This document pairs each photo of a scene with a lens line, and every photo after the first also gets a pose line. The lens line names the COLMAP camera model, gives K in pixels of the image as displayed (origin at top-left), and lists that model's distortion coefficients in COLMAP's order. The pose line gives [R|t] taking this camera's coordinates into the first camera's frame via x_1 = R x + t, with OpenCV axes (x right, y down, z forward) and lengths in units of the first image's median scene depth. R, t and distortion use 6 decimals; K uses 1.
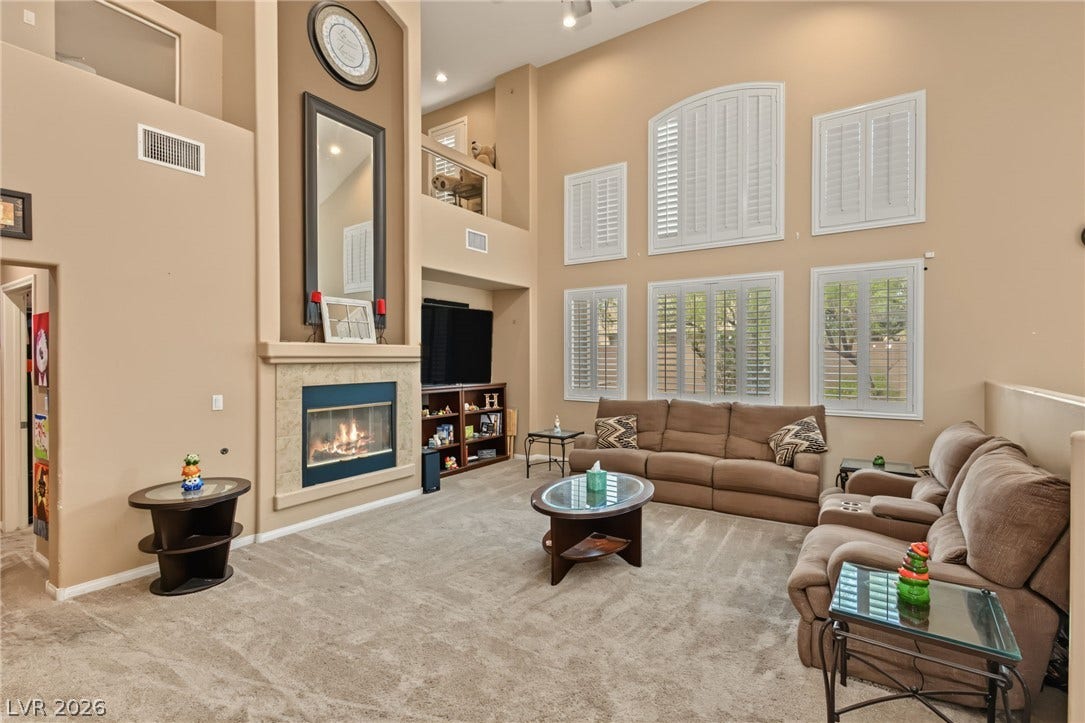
lens RADIAL K [[507.7, 0, 537.1], [0, 507.7, 363.2], [0, 0, 1]] dist [0.006960, -0.002559]
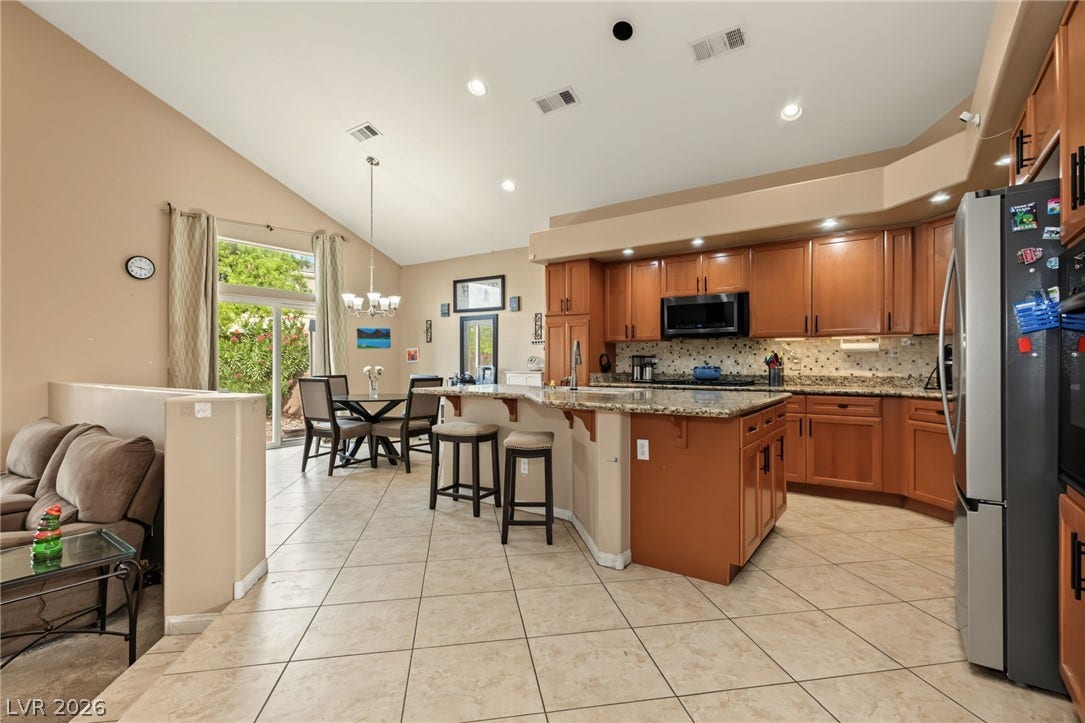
lens RADIAL K [[507.7, 0, 552.0], [0, 507.7, 362.7], [0, 0, 1]] dist [0.006960, -0.002559]
pose [[0.019501, -0.001844, 0.999808, -0.197670], [0.013688, 0.999905, 0.001577, 0.007461], [-0.999716, 0.013655, 0.019525, -0.103963]]
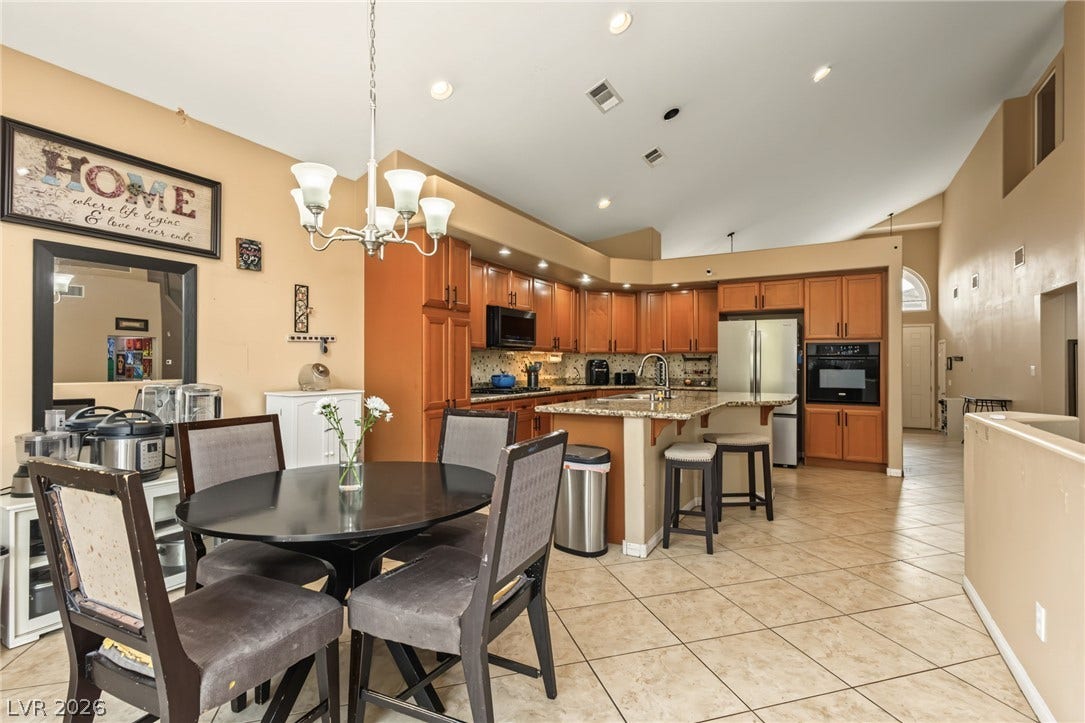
lens RADIAL K [[507.7, 0, 552.5], [0, 507.7, 363.5], [0, 0, 1]] dist [0.006960, -0.002559]
pose [[-0.996173, -0.005836, -0.087212, 1.030554], [-0.007114, 0.999872, 0.014345, -0.025707], [0.087117, 0.014910, -0.996086, 0.879658]]
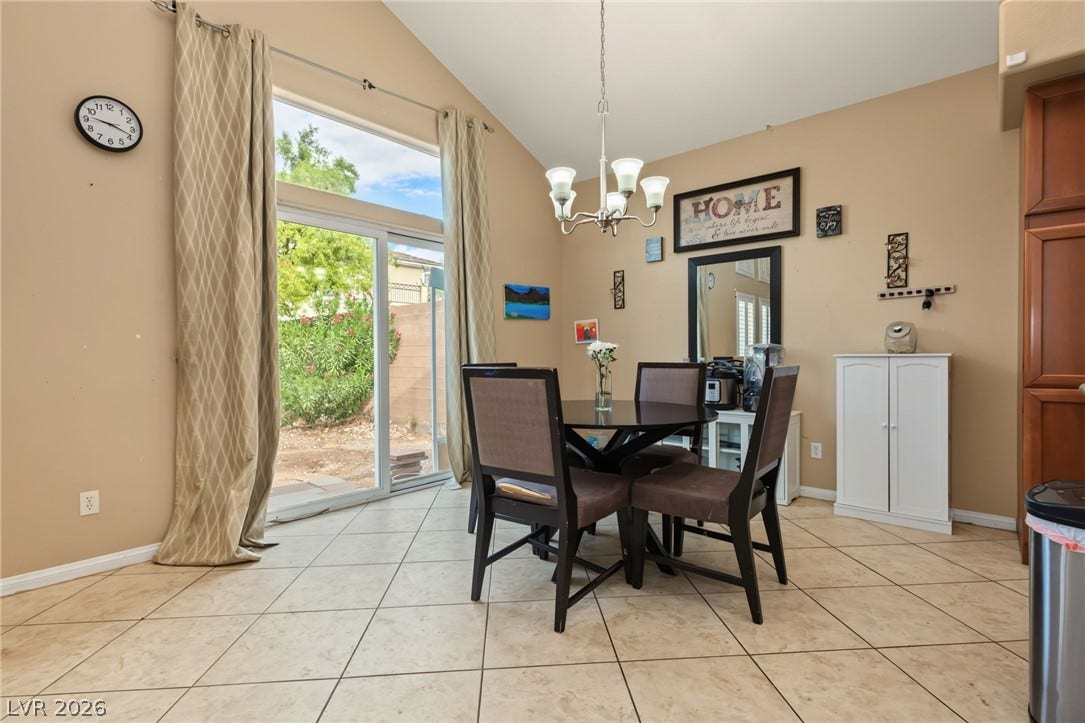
lens RADIAL K [[507.7, 0, 552.4], [0, 507.7, 360.8], [0, 0, 1]] dist [0.006960, -0.002559]
pose [[0.122449, -0.012915, 0.992391, 0.554476], [0.021664, 0.999712, 0.010337, 0.027837], [-0.992238, 0.020233, 0.122694, 0.394416]]
